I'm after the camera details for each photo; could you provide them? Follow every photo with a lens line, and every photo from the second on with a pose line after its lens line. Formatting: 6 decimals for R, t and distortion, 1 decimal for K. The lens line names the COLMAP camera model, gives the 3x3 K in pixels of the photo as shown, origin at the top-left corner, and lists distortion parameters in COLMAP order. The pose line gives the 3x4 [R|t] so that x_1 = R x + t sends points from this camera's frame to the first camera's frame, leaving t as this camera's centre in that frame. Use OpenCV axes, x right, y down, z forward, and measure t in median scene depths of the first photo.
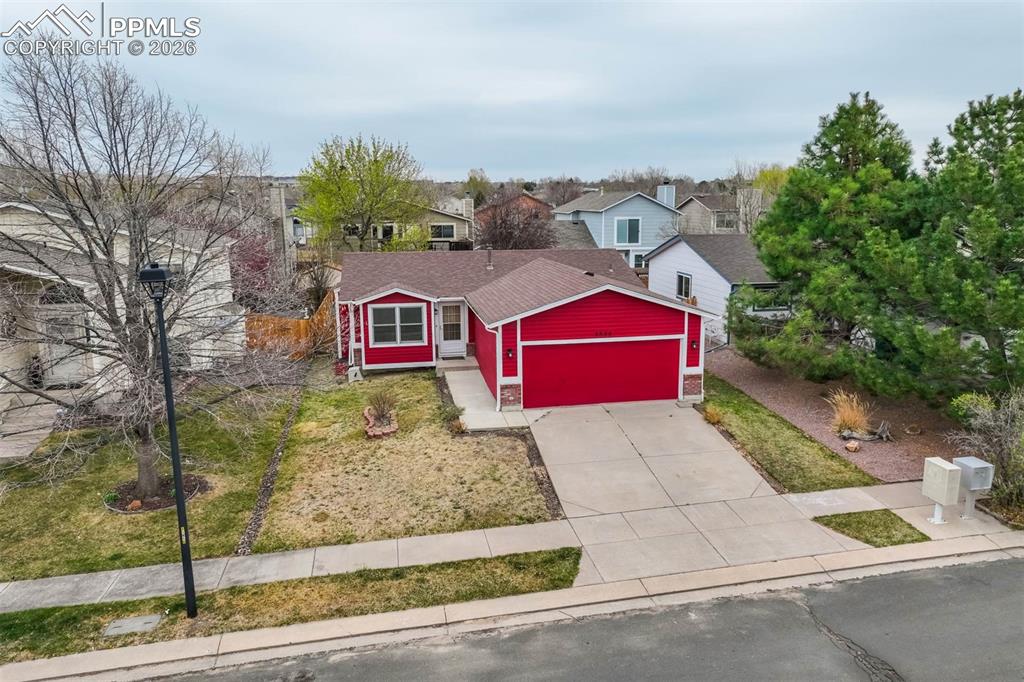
lens RADIAL K [[727.5, 0, 512.0], [0, 727.5, 341.0], [0, 0, 1]] dist [0.003671, 0.005882]
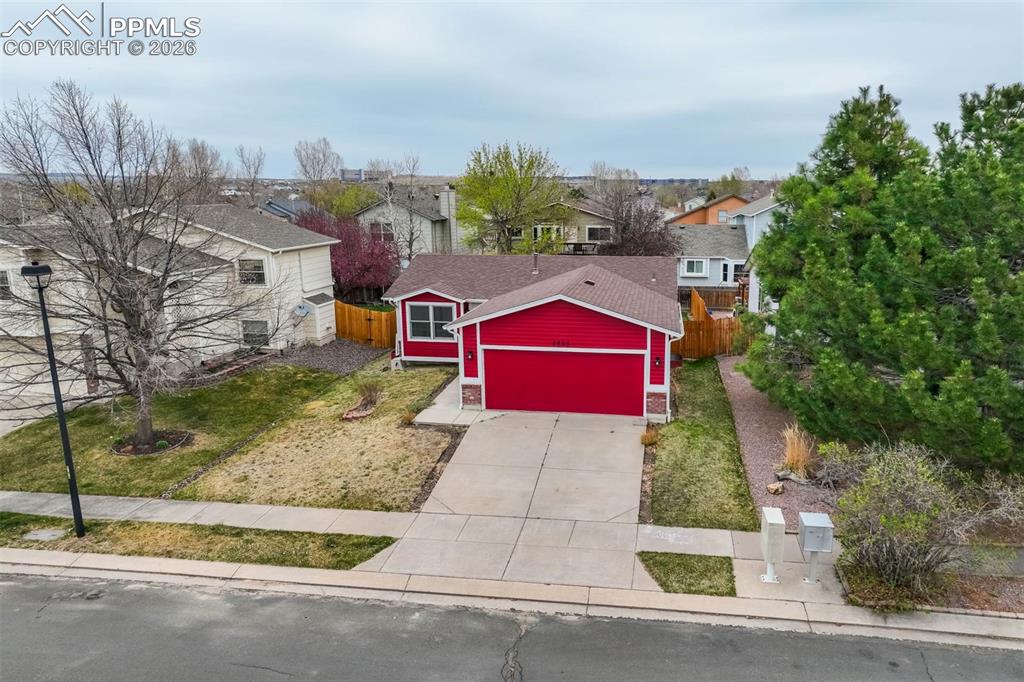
lens RADIAL K [[714.8, 0, 517.9], [0, 714.8, 355.8], [0, 0, 1]] dist [0.002789, 0.006394]
pose [[0.931876, 0.079635, -0.353928, 0.479008], [-0.070932, 0.996775, 0.037518, -0.028985], [0.355774, -0.009858, 0.934520, 0.064129]]
